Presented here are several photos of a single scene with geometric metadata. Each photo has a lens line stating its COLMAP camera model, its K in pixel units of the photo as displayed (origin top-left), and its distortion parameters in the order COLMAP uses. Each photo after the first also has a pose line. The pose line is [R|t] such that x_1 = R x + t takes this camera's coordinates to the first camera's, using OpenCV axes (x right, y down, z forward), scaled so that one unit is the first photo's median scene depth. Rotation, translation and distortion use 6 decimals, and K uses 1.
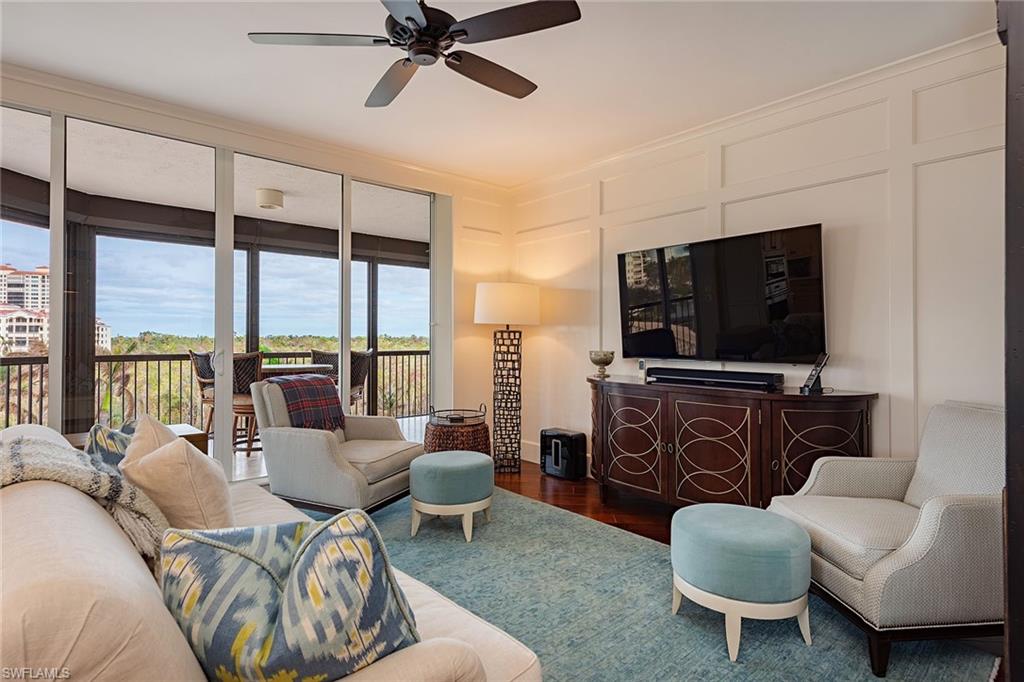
lens RADIAL K [[517.4, 0, 512.0], [0, 517.4, 341.0], [0, 0, 1]] dist [-0.000054, -0.000002]
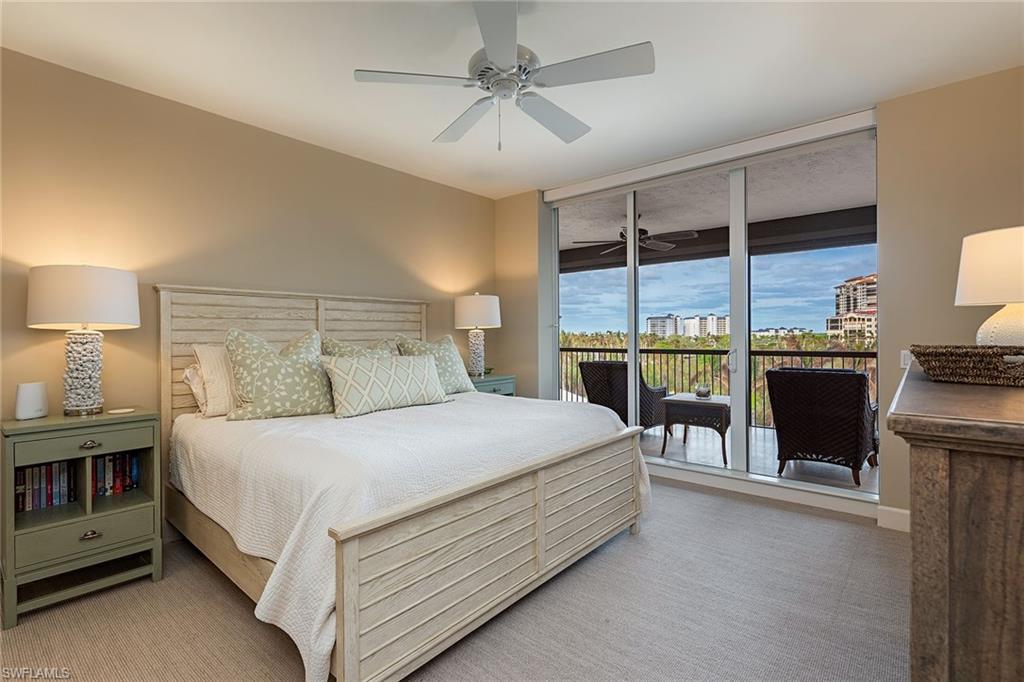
lens RADIAL K [[478.9, 0, 512.0], [0, 478.9, 341.0], [0, 0, 1]] dist [-0.001007, -0.000136]
pose [[0.154780, 0.006368, -0.987928, 0.405894], [0.002666, 0.999973, 0.006863, -0.001609], [0.987945, -0.003696, 0.154759, 0.356246]]
